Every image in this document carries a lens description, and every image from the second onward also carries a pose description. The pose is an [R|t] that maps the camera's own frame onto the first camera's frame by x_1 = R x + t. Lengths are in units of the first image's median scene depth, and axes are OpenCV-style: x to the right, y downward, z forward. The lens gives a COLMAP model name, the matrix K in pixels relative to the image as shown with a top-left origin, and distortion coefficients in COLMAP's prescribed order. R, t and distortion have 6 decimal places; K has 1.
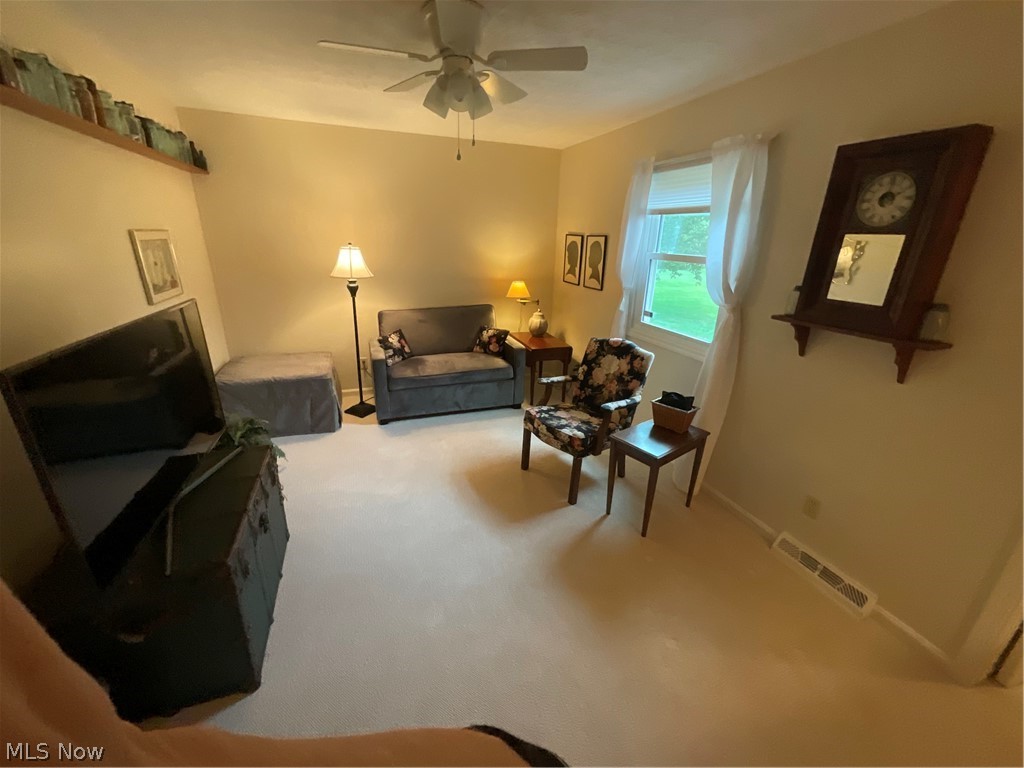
lens RADIAL K [[415.7, 0, 510.1], [0, 415.7, 383.4], [0, 0, 1]] dist [-0.000204, 0.000439]
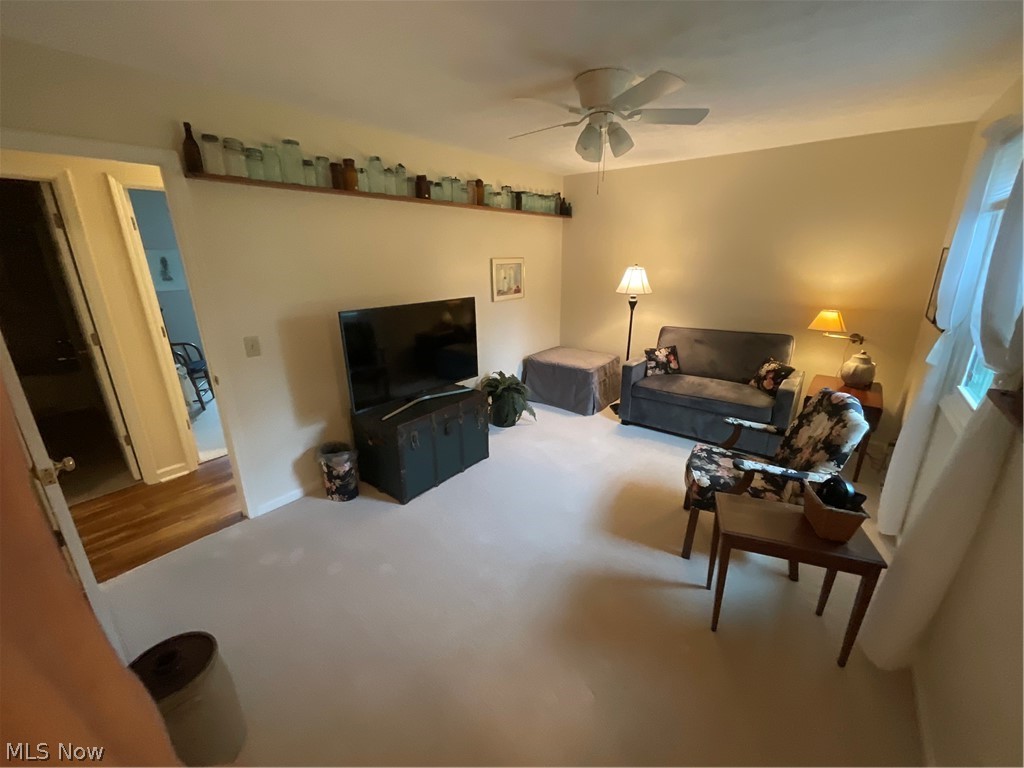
lens RADIAL K [[415.7, 0, 509.0], [0, 415.7, 383.1], [0, 0, 1]] dist [-0.000204, 0.000439]
pose [[0.517348, 0.225374, -0.825565, 0.439834], [-0.264120, 0.959654, 0.096467, -0.034816], [0.813997, 0.168141, 0.556001, 0.114198]]
